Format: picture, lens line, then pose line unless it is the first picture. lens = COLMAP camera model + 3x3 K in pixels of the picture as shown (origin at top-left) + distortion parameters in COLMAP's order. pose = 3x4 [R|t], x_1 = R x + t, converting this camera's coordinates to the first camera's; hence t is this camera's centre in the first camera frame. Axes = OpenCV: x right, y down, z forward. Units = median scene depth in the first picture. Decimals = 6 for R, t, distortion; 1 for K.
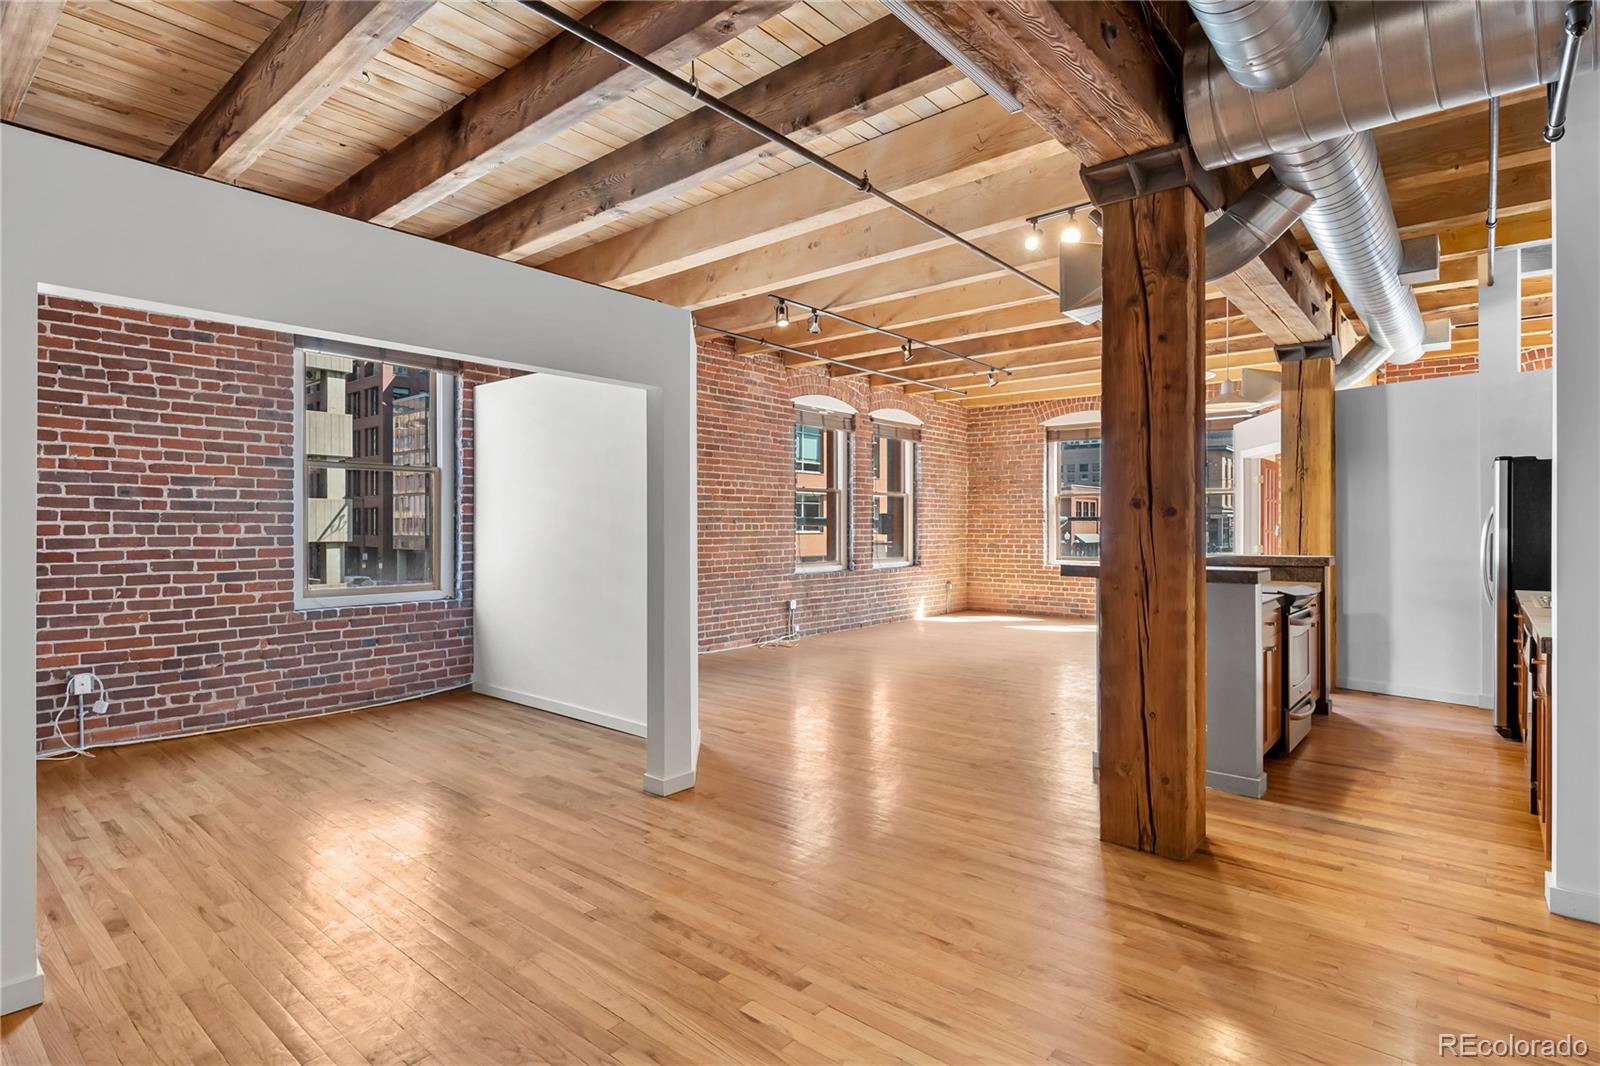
lens RADIAL K [[807.4, 0, 799.9], [0, 807.4, 525.7], [0, 0, 1]] dist [-0.001164, -0.002464]
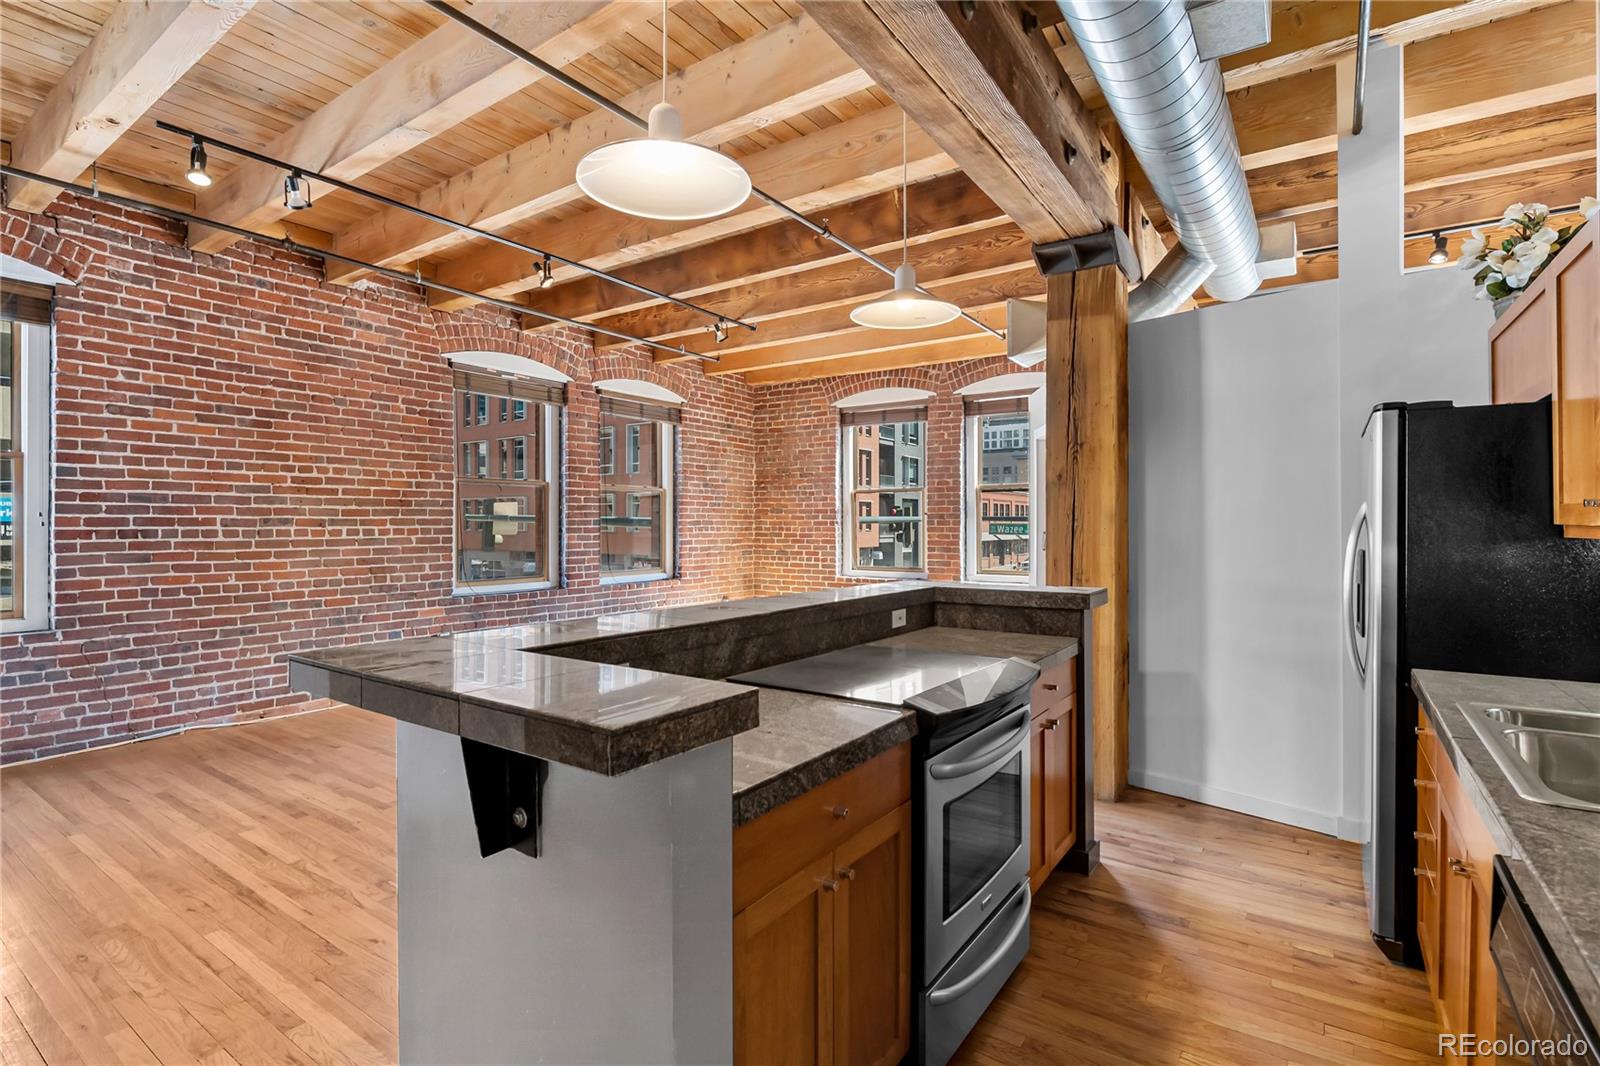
lens RADIAL K [[755.1, 0, 803.8], [0, 755.1, 527.4], [0, 0, 1]] dist [-0.001794, -0.003208]
pose [[0.995210, -0.000236, 0.097760, 0.353837], [-0.000124, 0.999993, 0.003673, -0.007042], [-0.097760, -0.003668, 0.995203, 0.433732]]
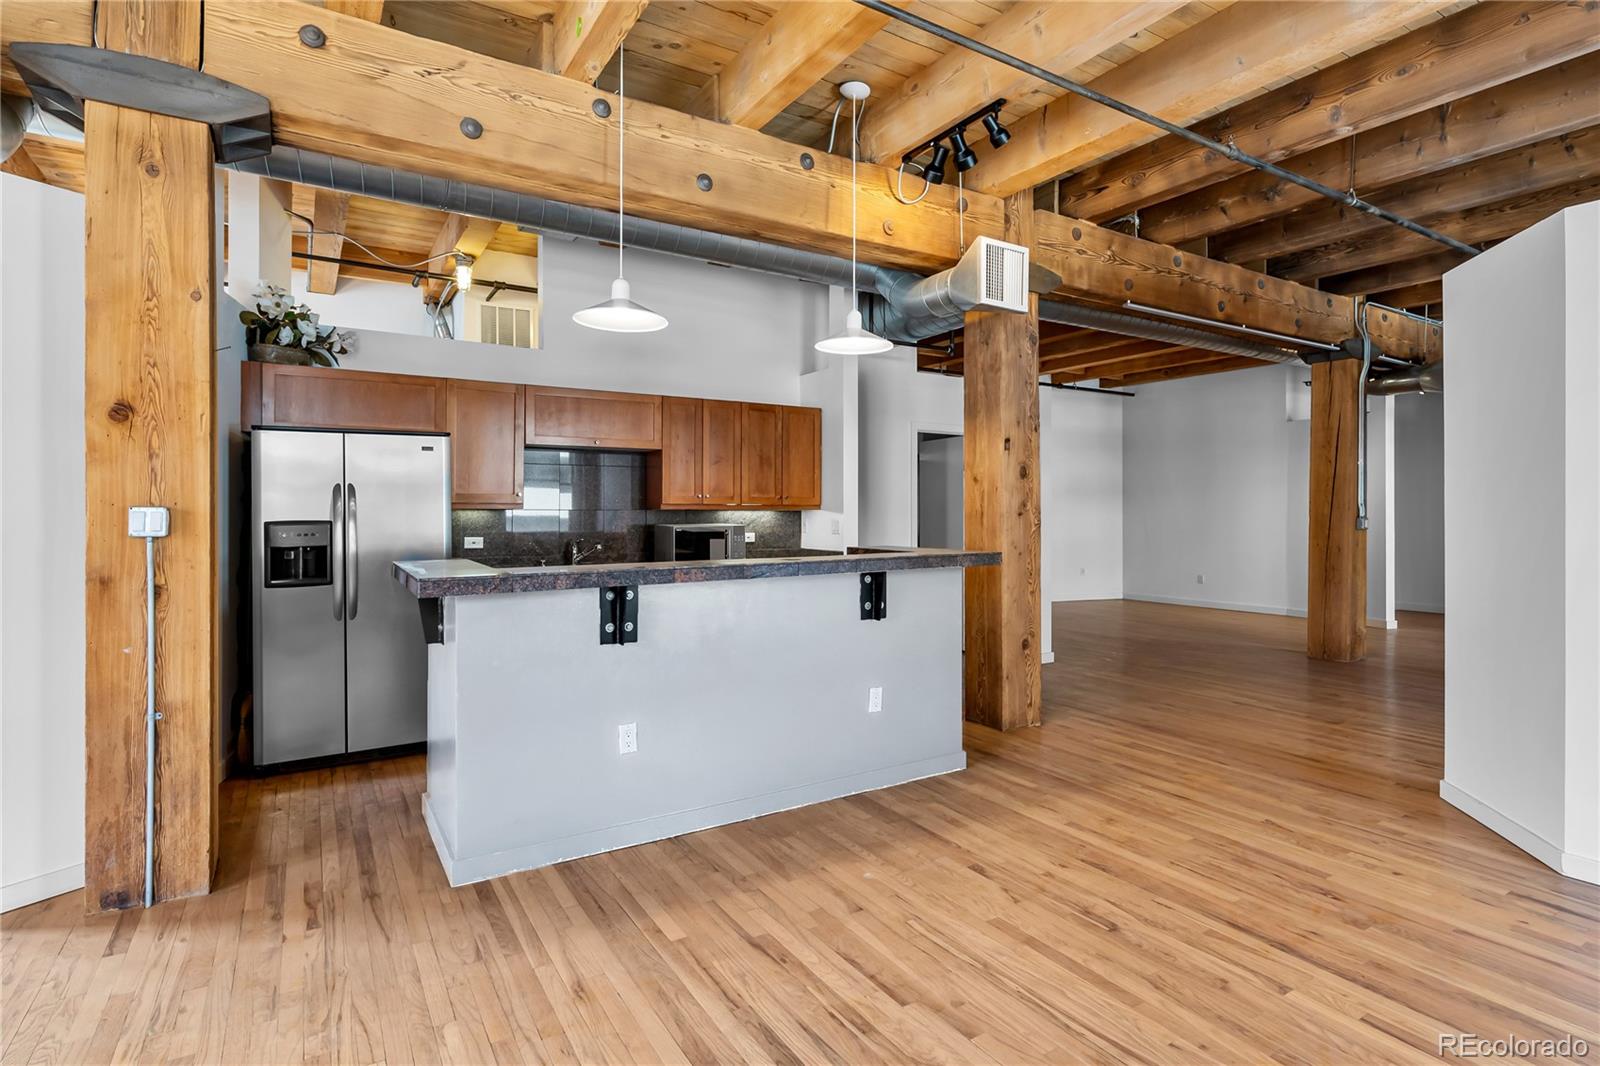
lens RADIAL K [[809.0, 0, 804.2], [0, 809.0, 507.0], [0, 0, 1]] dist [-0.001152, -0.001295]
pose [[-0.951051, 0.001708, 0.309031, 0.170767], [-0.000274, 0.999980, -0.006369, 0.001202], [-0.309035, -0.006142, -0.951031, 1.328109]]
